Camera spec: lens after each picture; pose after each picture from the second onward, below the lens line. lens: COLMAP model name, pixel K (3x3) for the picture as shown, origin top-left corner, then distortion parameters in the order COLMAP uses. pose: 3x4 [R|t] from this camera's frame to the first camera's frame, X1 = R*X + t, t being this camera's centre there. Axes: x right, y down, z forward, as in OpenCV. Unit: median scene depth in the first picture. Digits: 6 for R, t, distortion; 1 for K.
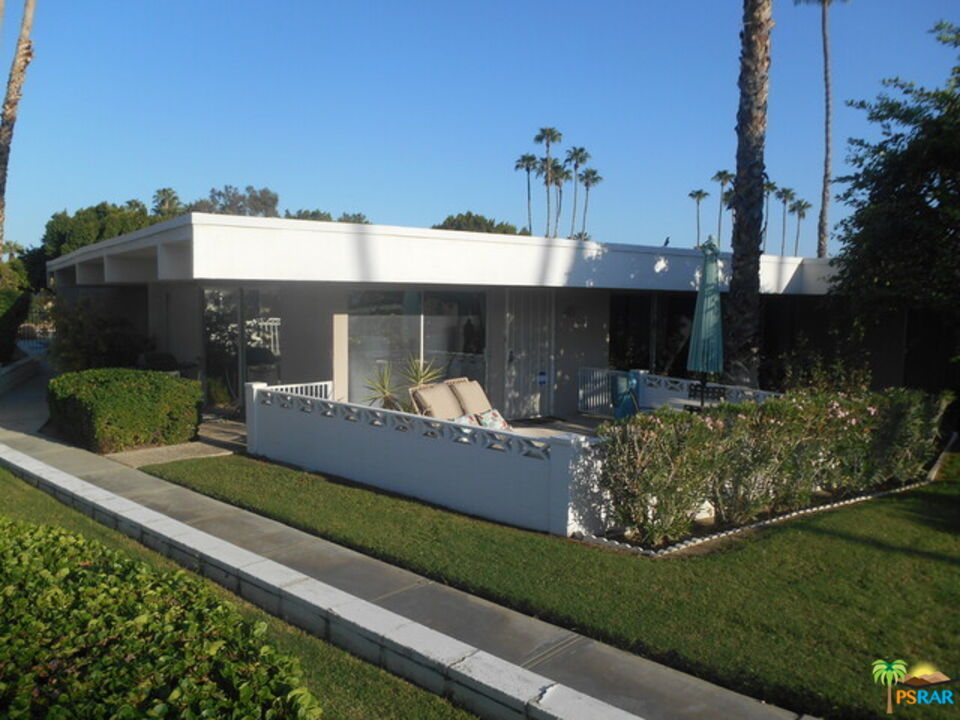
lens RADIAL K [[699.1, 0, 509.7], [0, 699.1, 365.5], [0, 0, 1]] dist [0.005436, 0.004180]
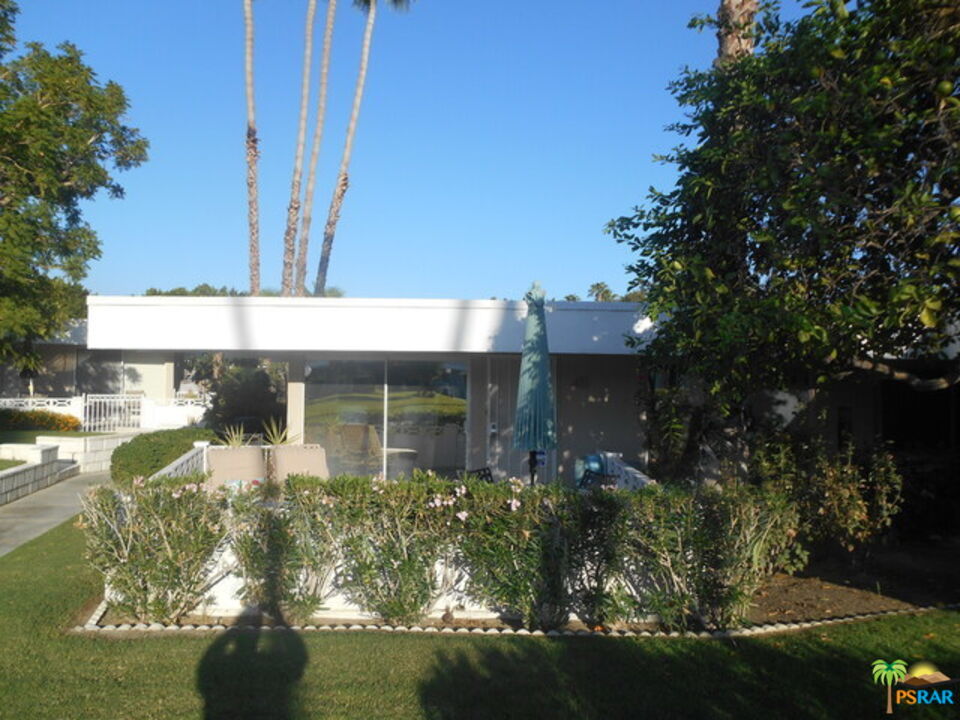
lens RADIAL K [[727.3, 0, 481.3], [0, 727.3, 352.2], [0, 0, 1]] dist [0.077453, -0.111565]
pose [[0.848524, -0.025028, -0.528564, 0.533803], [-0.047263, 0.991304, -0.122813, 0.002705], [0.527041, 0.129192, 0.839962, 0.199005]]
